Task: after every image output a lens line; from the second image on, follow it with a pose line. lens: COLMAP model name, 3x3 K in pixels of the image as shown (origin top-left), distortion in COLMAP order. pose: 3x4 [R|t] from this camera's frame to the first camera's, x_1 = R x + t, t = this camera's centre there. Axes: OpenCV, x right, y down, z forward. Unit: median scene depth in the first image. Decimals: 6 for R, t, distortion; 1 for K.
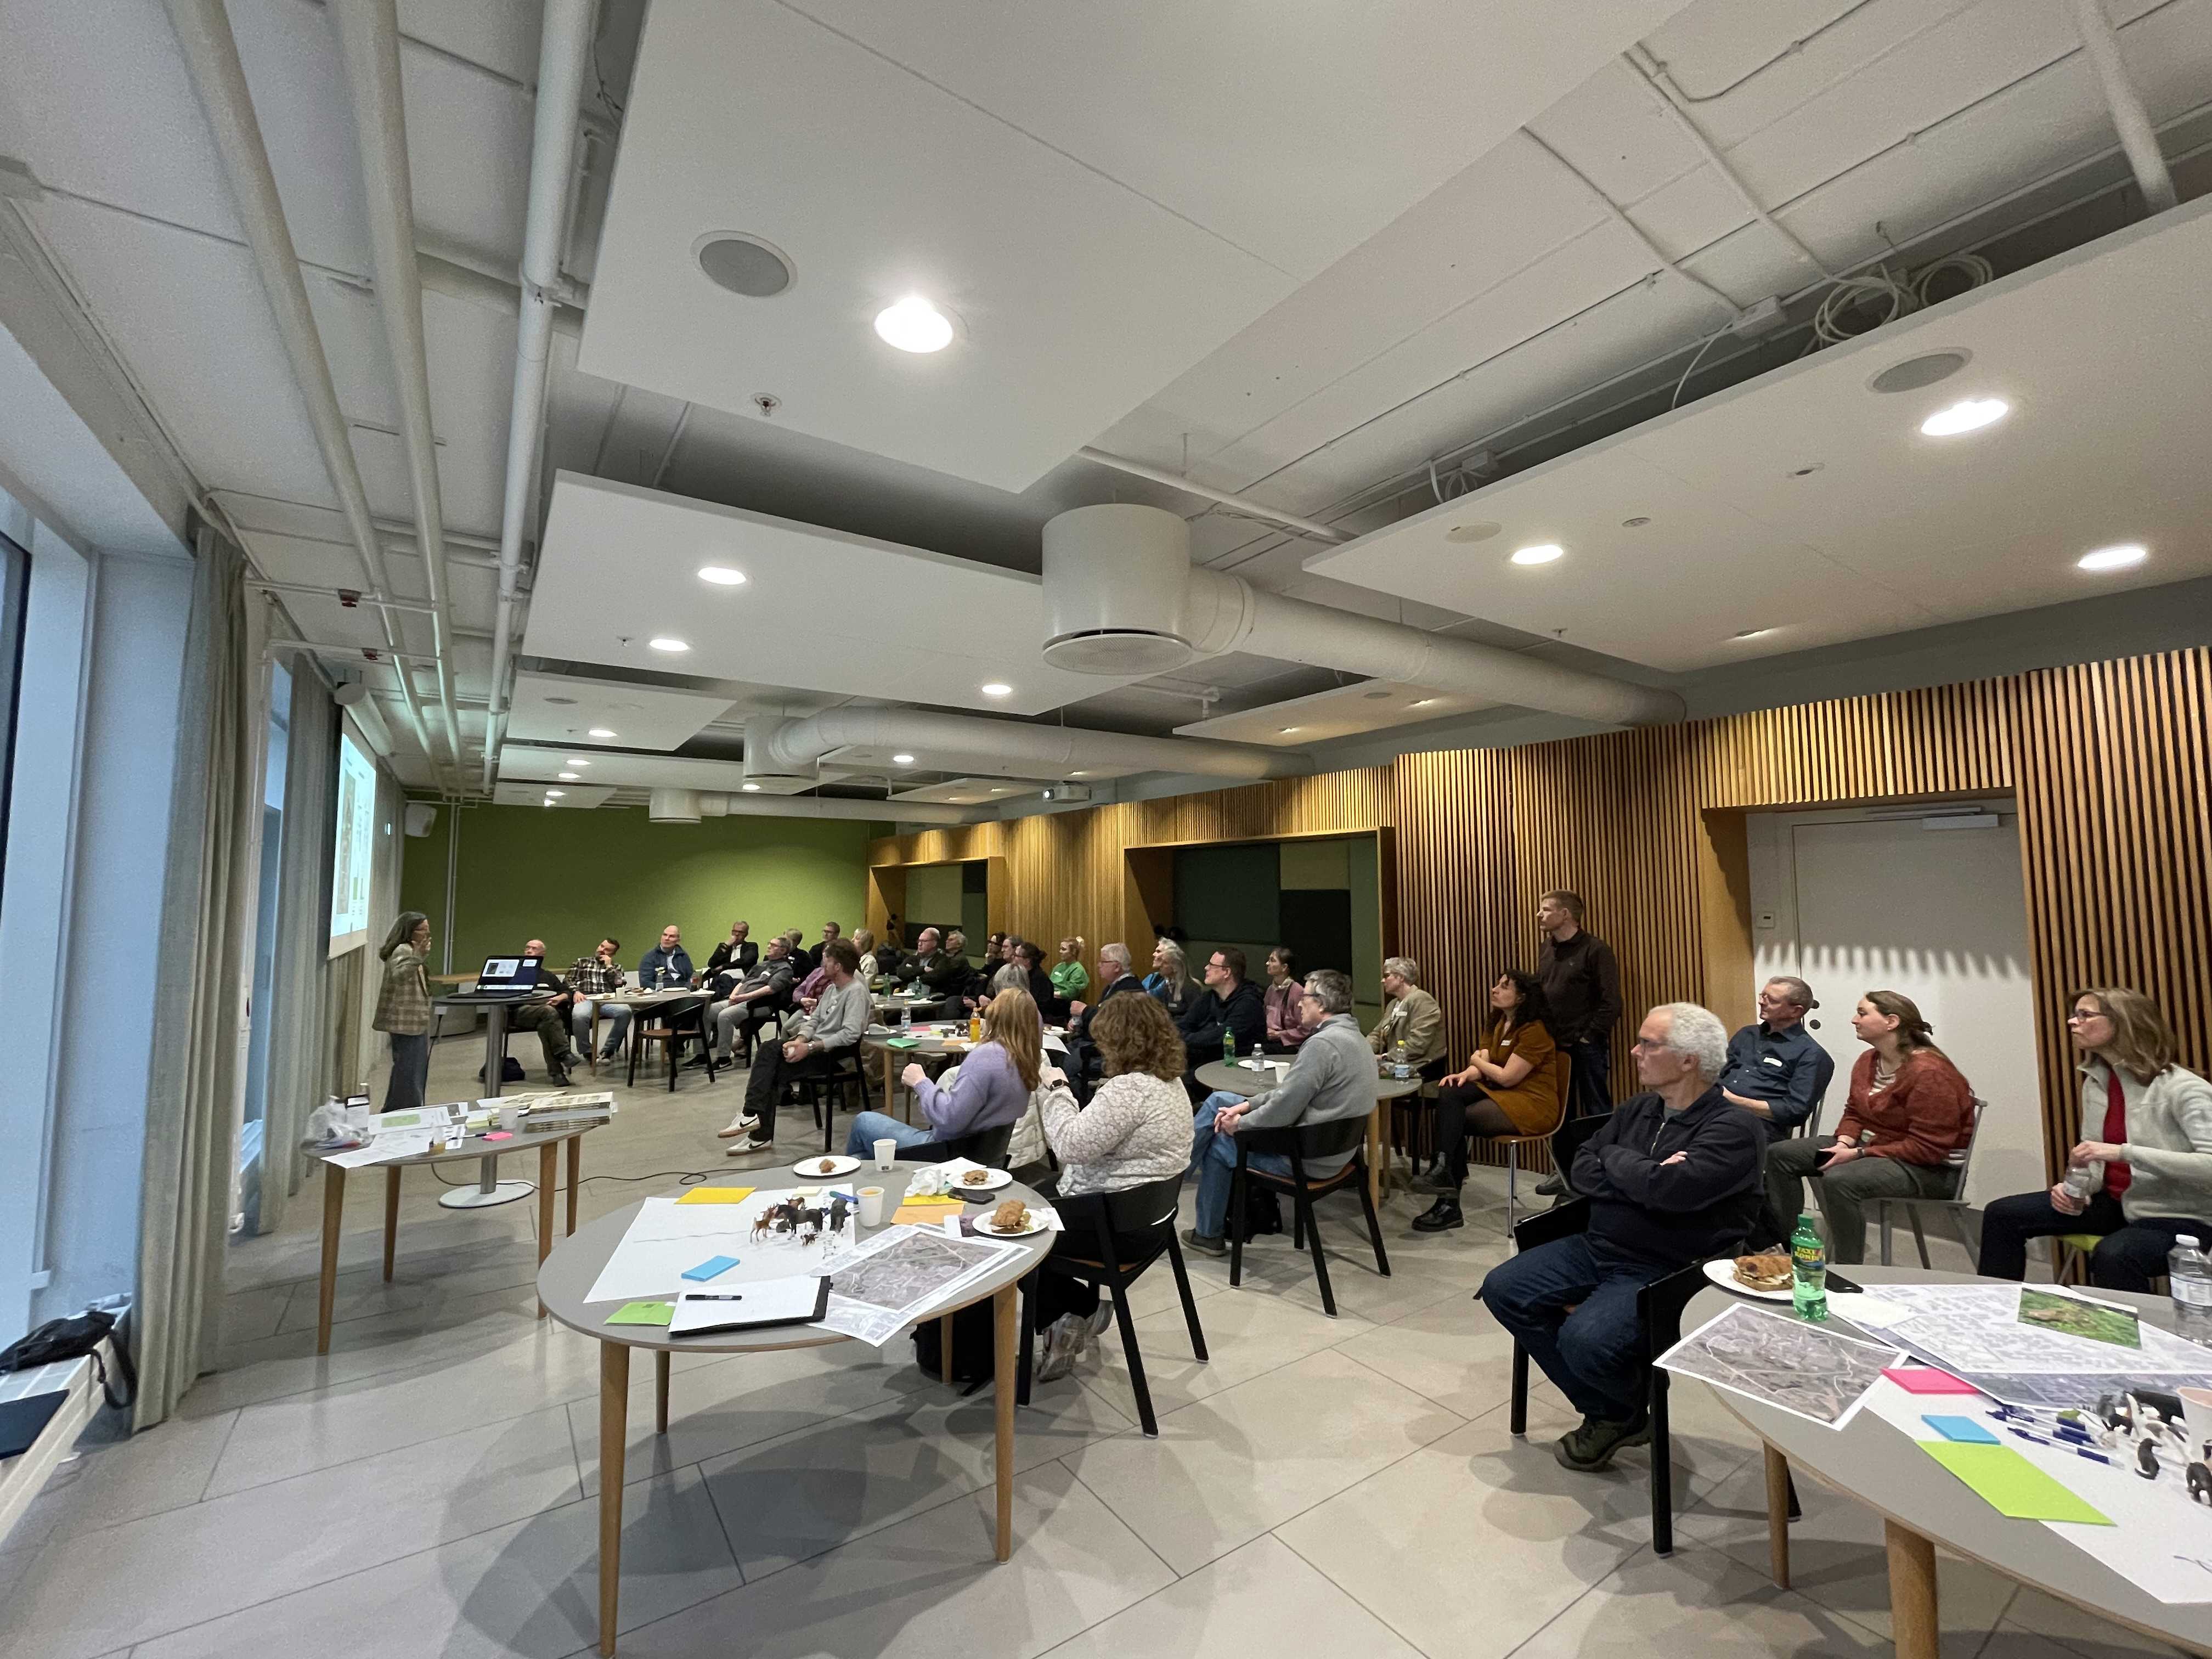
lens RADIAL K [[913.8, 0, 1106.0], [0, 913.8, 829.5], [0, 0, 1]] dist [-0.000669, -0.000024]
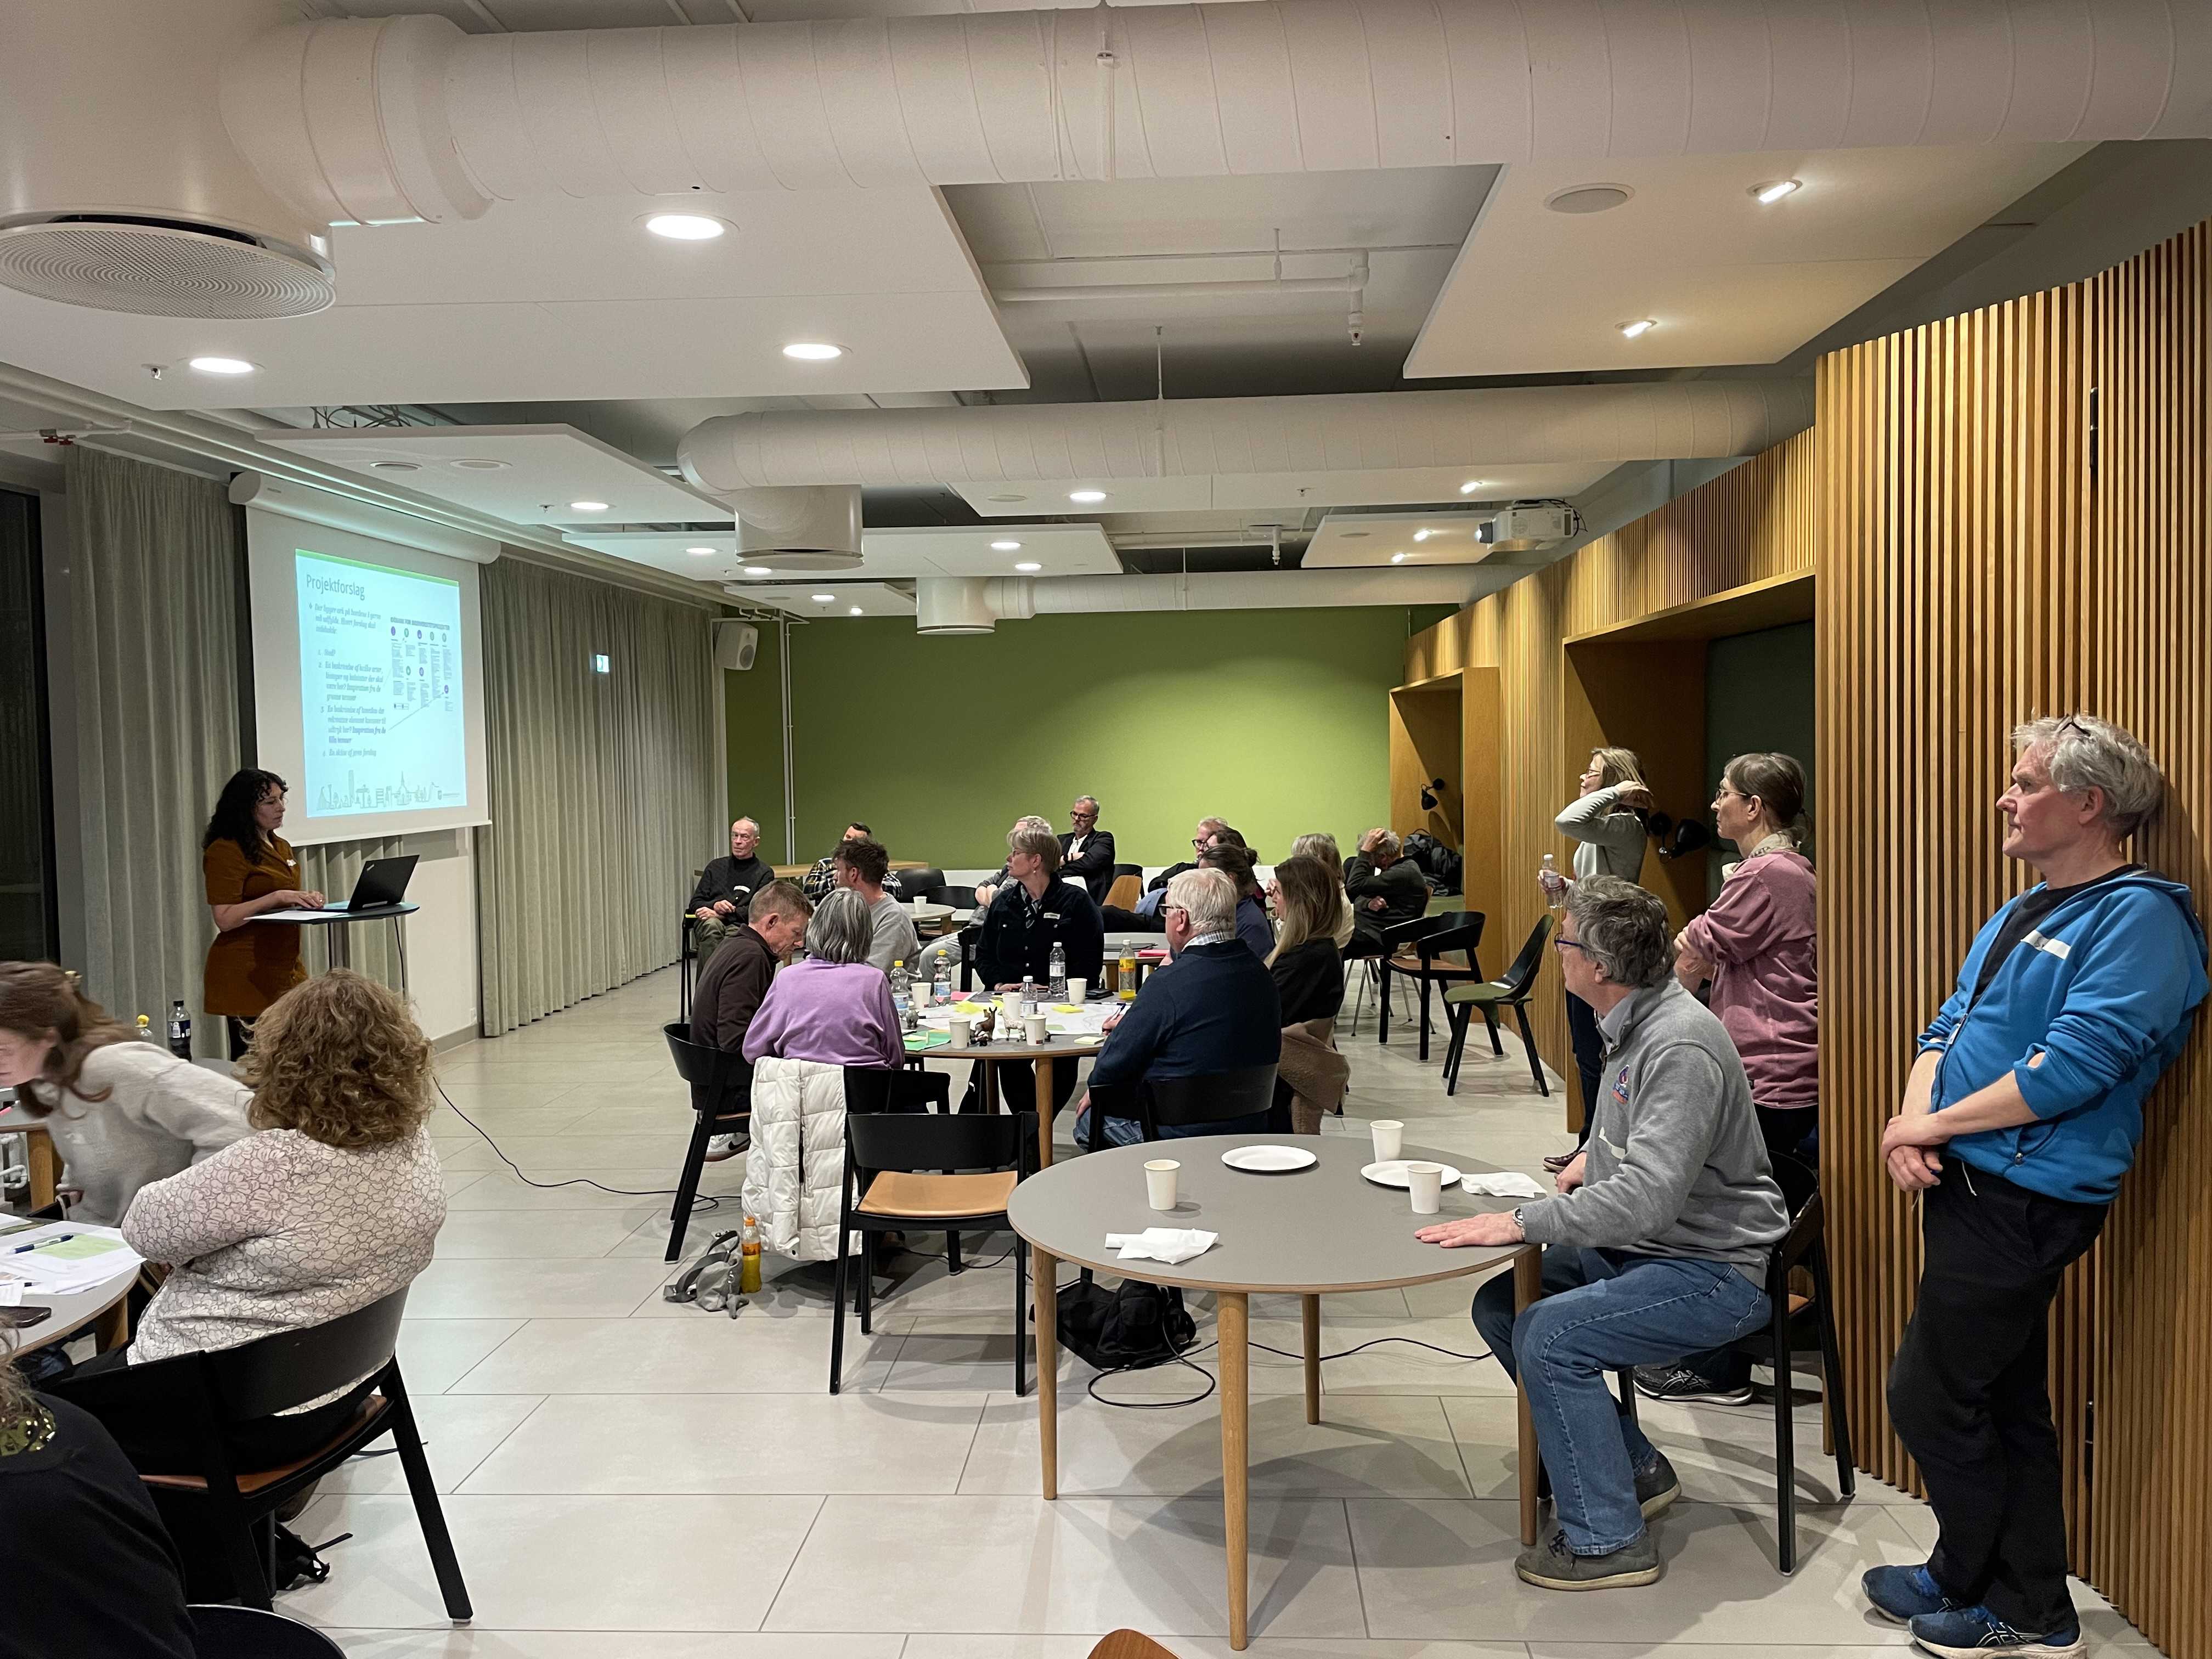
lens RADIAL K [[1689.3, 0, 1106.0], [0, 1689.3, 829.5], [0, 0, 1]] dist [0.063563, -0.000349]
pose [[0.787683, 0.011531, -0.615973, 0.408821], [0.064150, 0.992855, 0.100618, 0.020218], [0.612732, -0.118770, 0.781315, 0.219324]]
